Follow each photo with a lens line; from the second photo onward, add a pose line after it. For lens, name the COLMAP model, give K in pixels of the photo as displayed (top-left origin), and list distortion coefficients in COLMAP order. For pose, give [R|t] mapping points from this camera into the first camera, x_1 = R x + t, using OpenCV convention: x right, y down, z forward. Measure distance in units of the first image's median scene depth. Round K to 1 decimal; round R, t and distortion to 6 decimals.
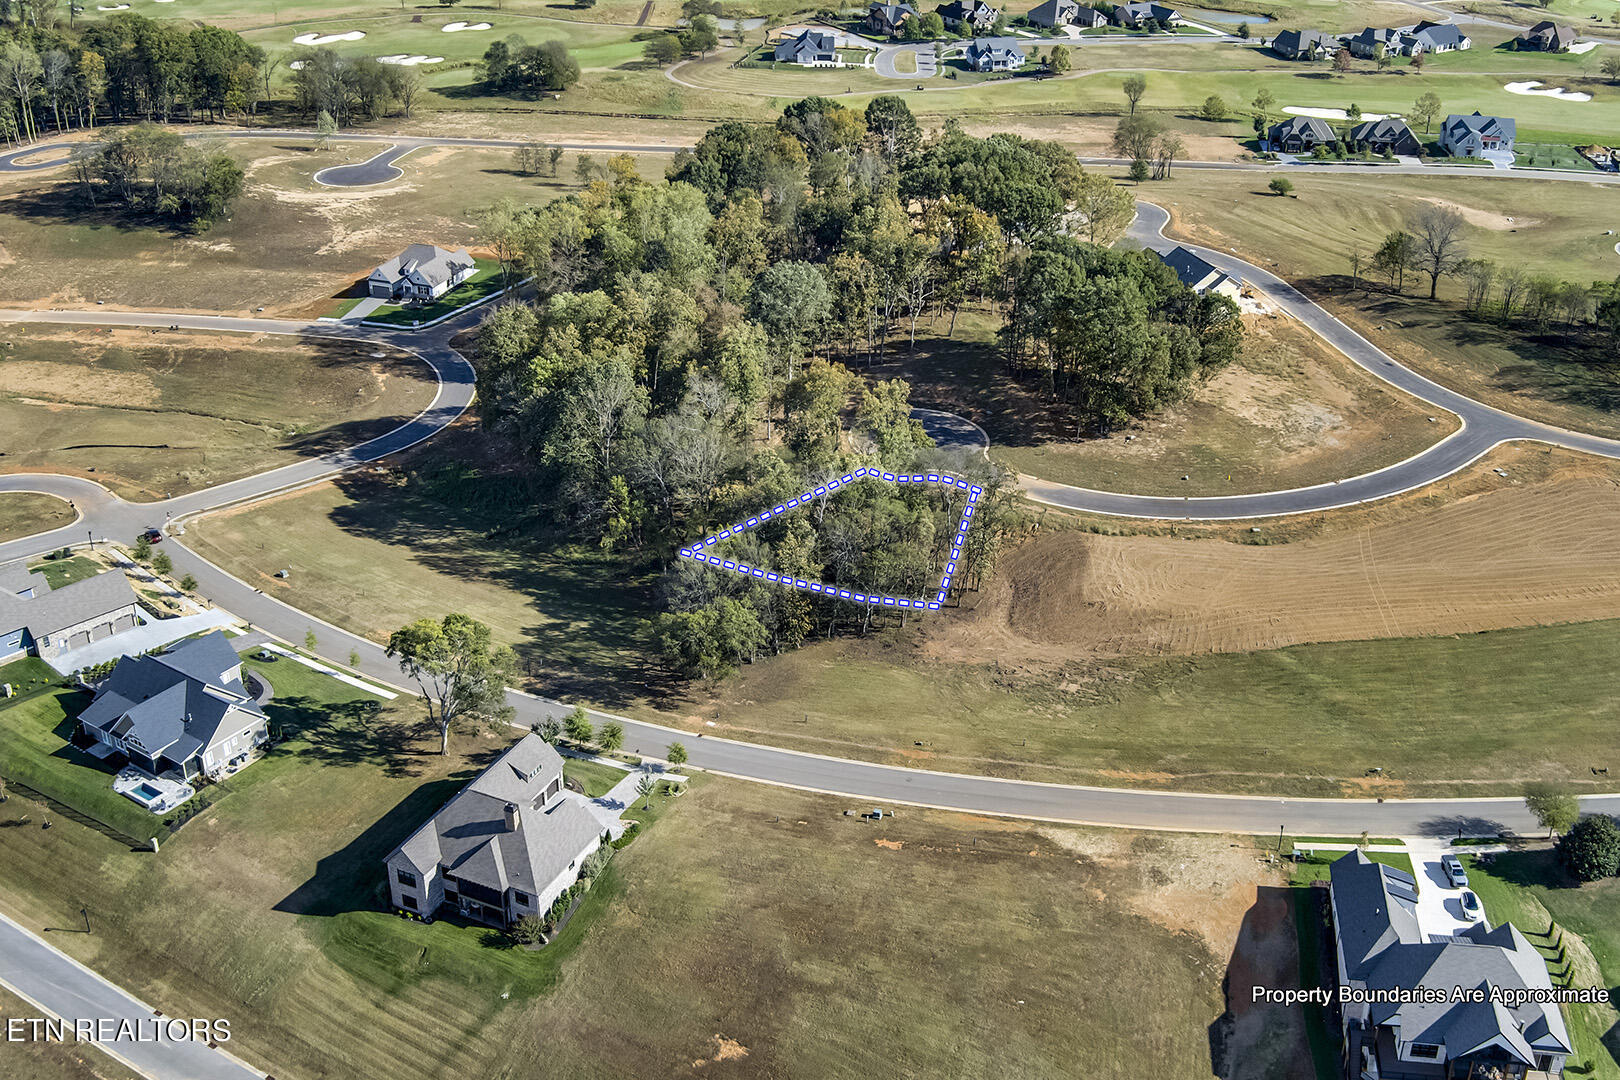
lens RADIAL K [[1926.9, 0, 810.0], [0, 1926.9, 540.0], [0, 0, 1]] dist [-0.076927, 0.003278]
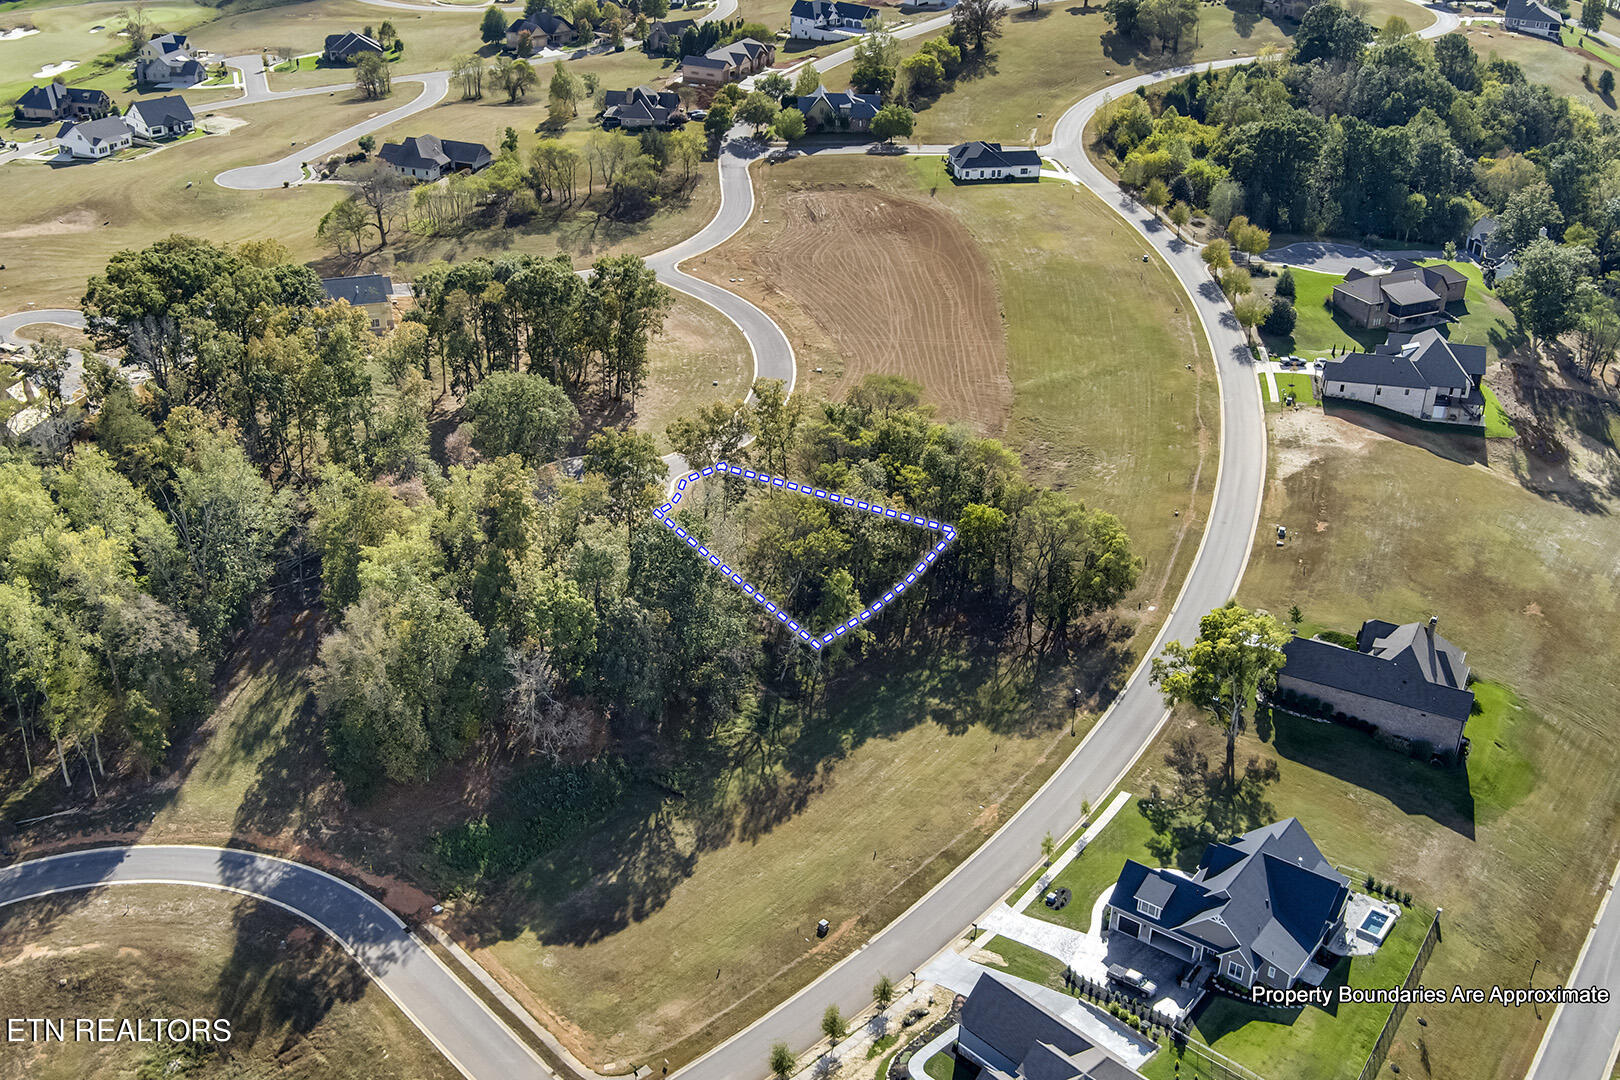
lens RADIAL K [[1746.6, 0, 831.6], [0, 1746.6, 538.7], [0, 0, 1]] dist [-0.068274, 0.011091]
pose [[0.002941, -0.474762, 0.880109, -0.926356], [0.429133, 0.795553, 0.427715, -0.453757], [-0.903236, 0.376427, 0.206076, 0.921216]]
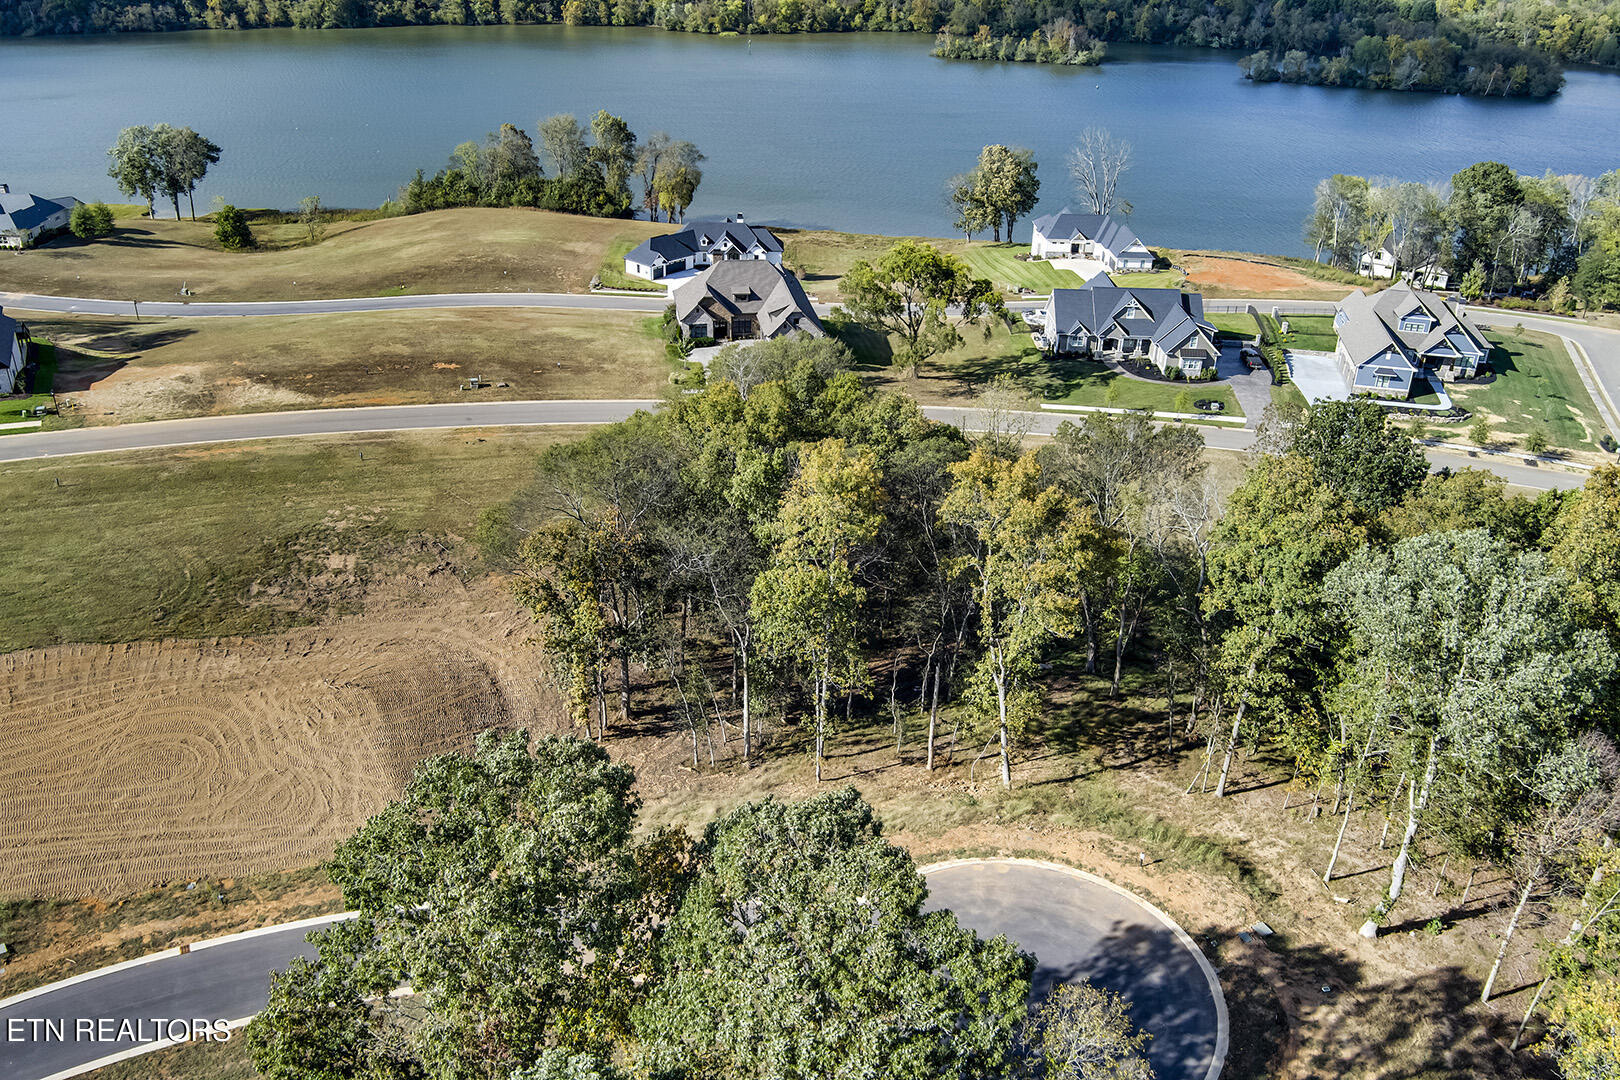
lens RADIAL K [[1309.1, 0, 810.0], [0, 1309.1, 540.0], [0, 0, 1]] dist [-0.087671, 0.047757]
pose [[-0.821744, 0.245586, -0.514222, 0.239262], [-0.282942, 0.607448, 0.742261, -0.339262], [0.494652, 0.755443, -0.429680, 1.296371]]
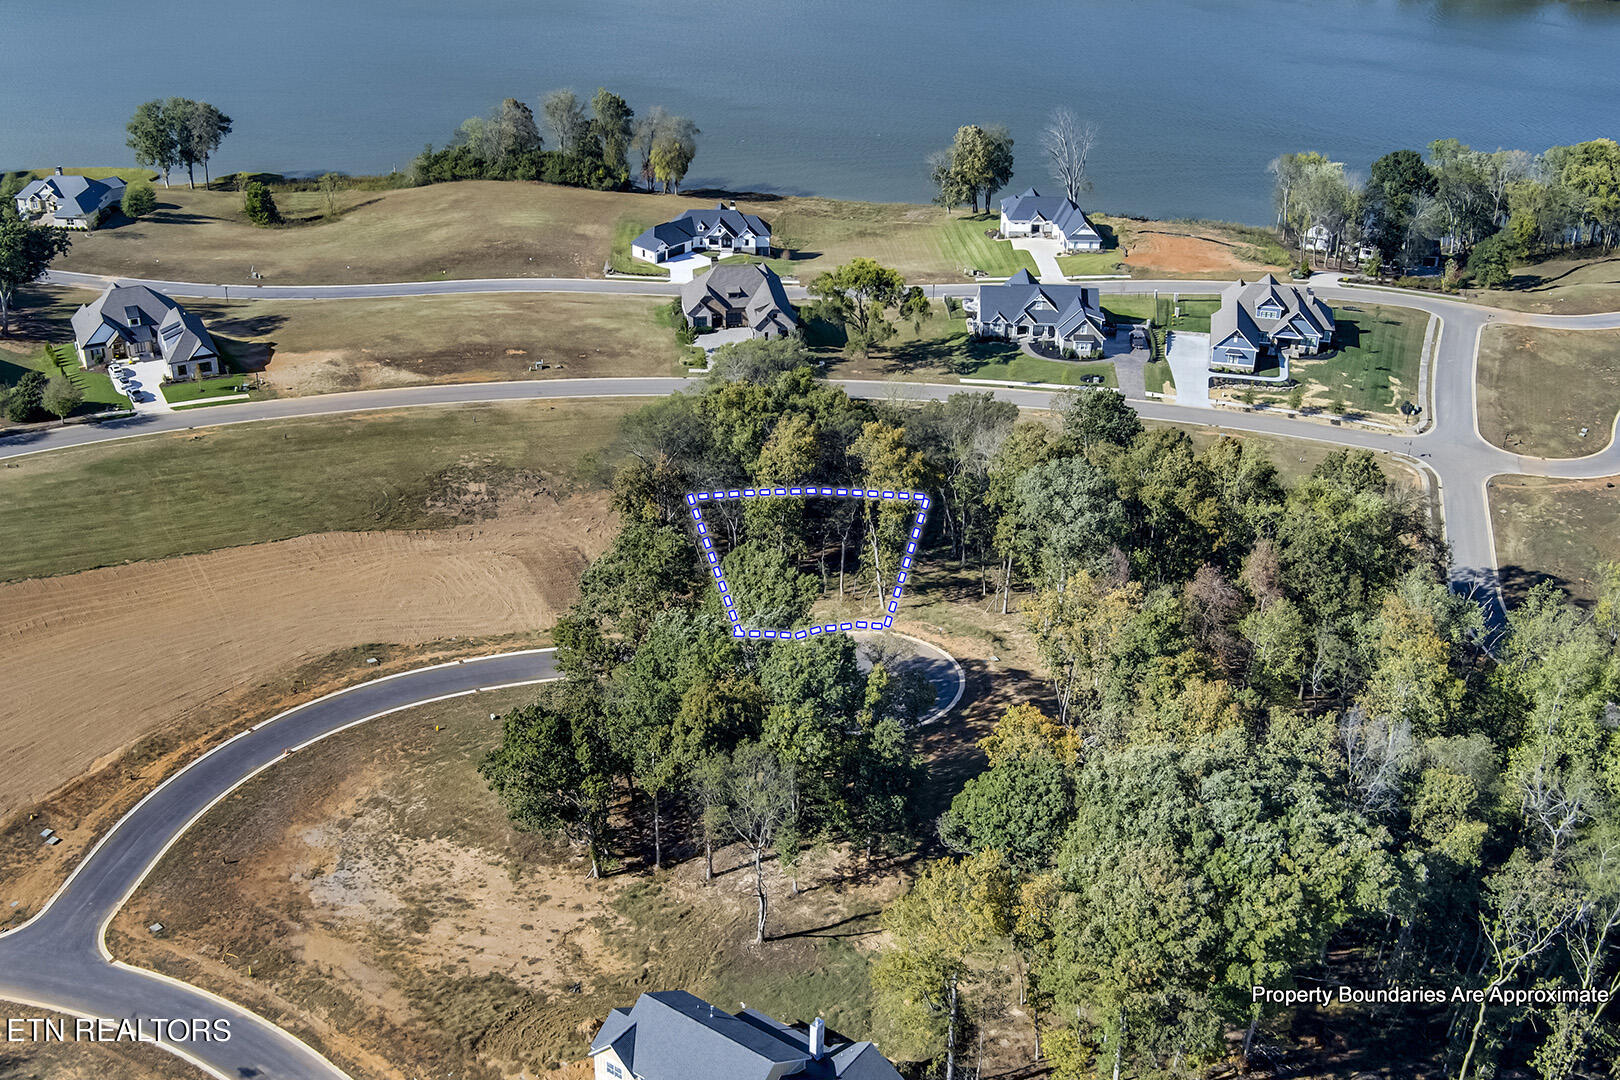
lens RADIAL K [[1837.0, 0, 748.9], [0, 1837.0, 539.9], [0, 0, 1]] dist [-0.034722, -0.015315]
pose [[-0.844040, 0.246842, -0.476094, 0.521562], [-0.251176, 0.602415, 0.757632, -0.760940], [0.473821, 0.759056, -0.446462, 1.586302]]
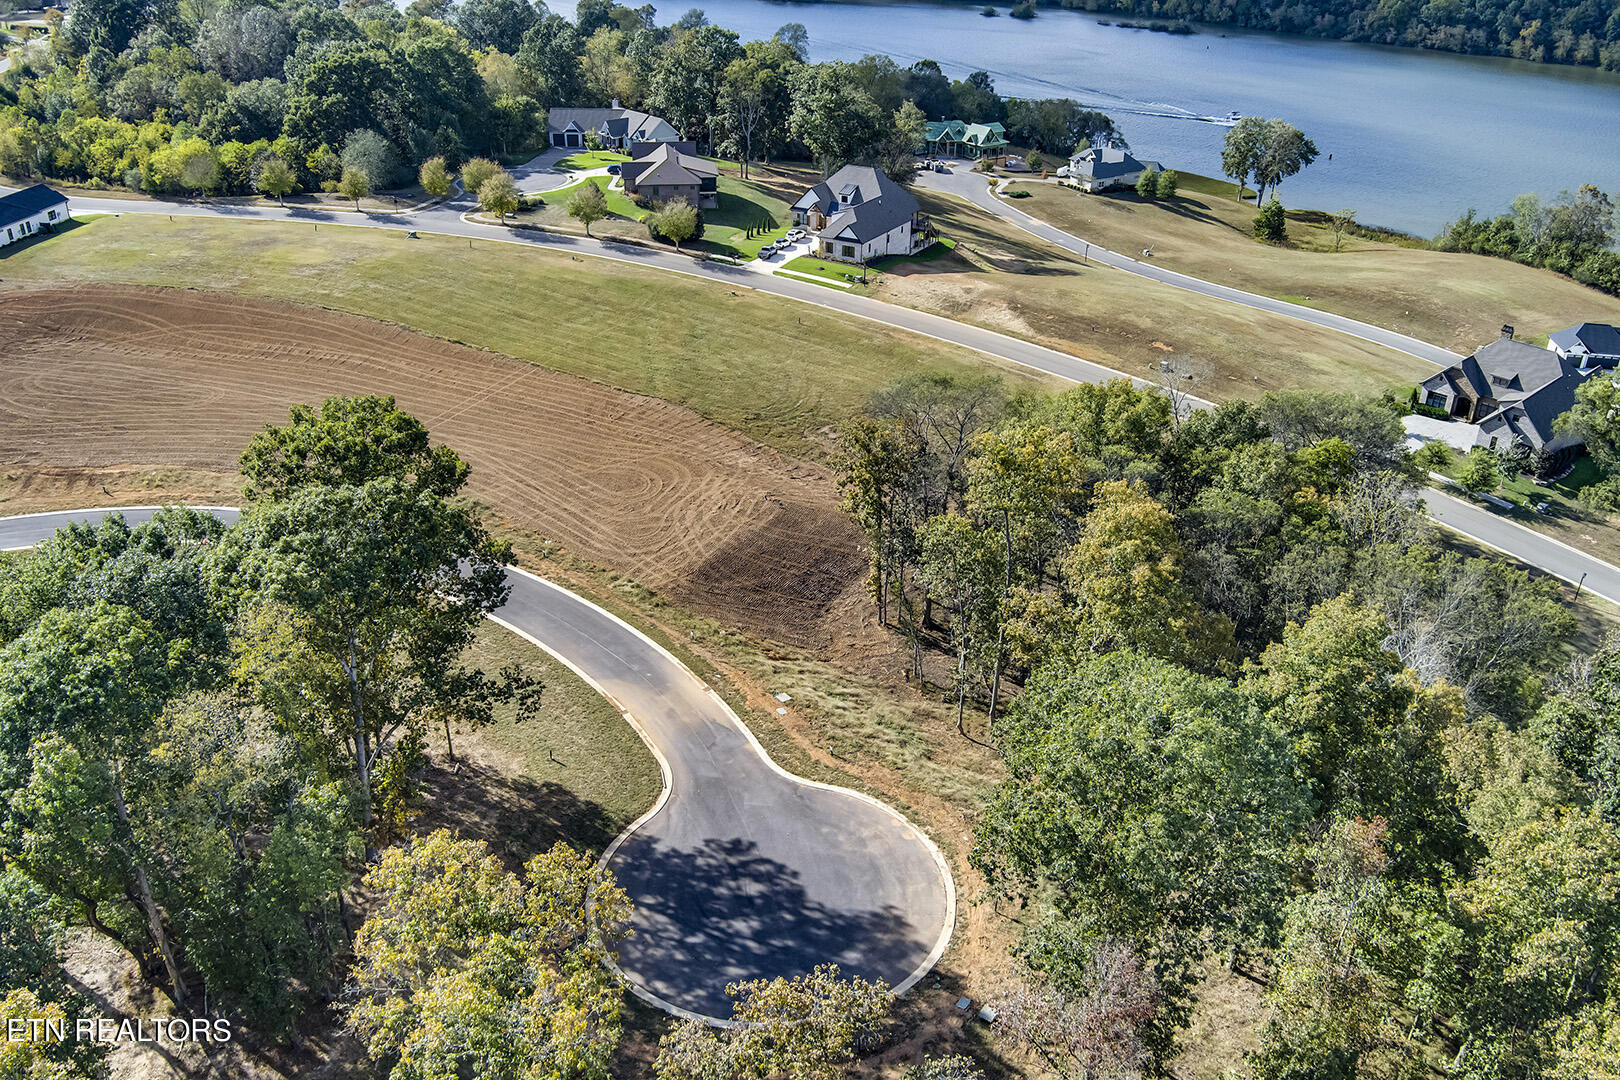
lens RADIAL K [[1309.1, 0, 810.0], [0, 1309.1, 540.0], [0, 0, 1]] dist [-0.087671, 0.047757]
pose [[-0.931695, -0.188545, 0.310477, -0.023947], [0.146458, 0.587193, 0.796087, -0.382546], [-0.332408, 0.787182, -0.519470, 1.370088]]
